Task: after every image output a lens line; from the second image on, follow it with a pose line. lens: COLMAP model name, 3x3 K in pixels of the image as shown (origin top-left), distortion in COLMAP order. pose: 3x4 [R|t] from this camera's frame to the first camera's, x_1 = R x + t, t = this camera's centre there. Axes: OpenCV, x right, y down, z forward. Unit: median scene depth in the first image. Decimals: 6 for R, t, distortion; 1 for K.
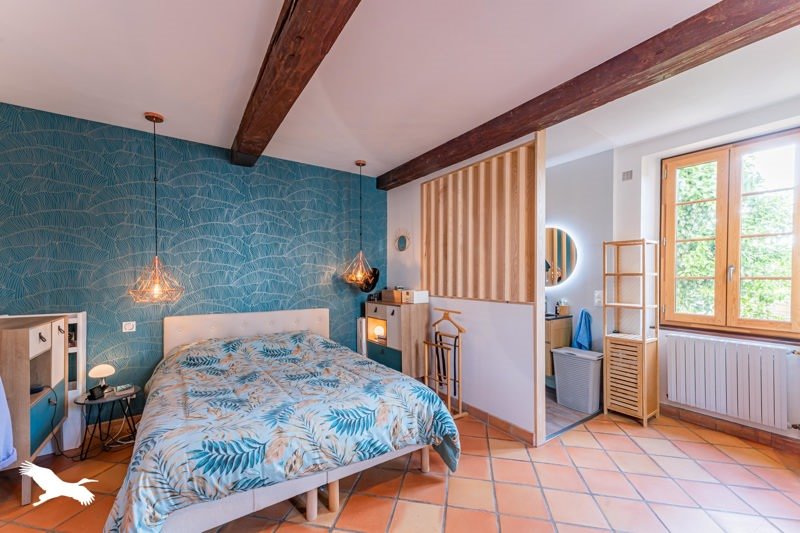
lens RADIAL K [[322.0, 0, 402.2], [0, 322.0, 271.1], [0, 0, 1]] dist [0.018433, -0.000714]
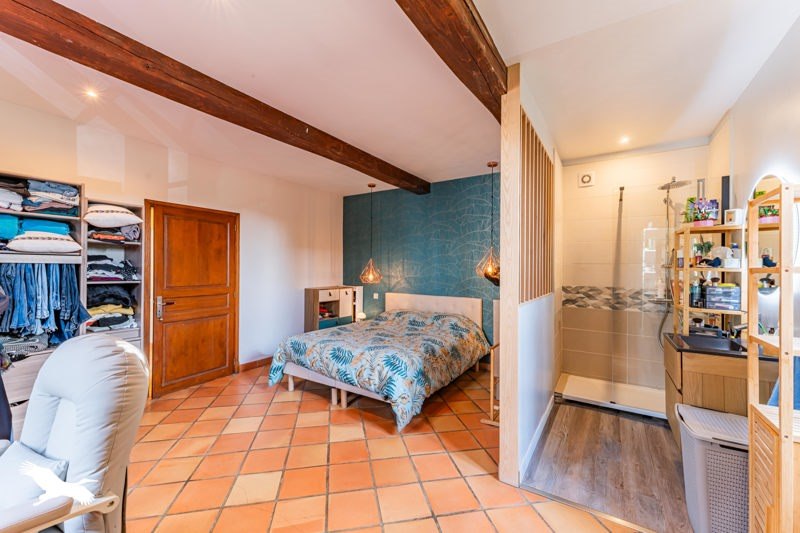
lens RADIAL K [[322.0, 0, 403.3], [0, 322.0, 267.7], [0, 0, 1]] dist [0.018433, -0.000714]
pose [[0.398907, -0.001323, -0.916991, 1.103749], [0.004355, 0.999990, 0.000451, 0.007536], [0.916981, -0.004174, 0.398909, 0.468401]]
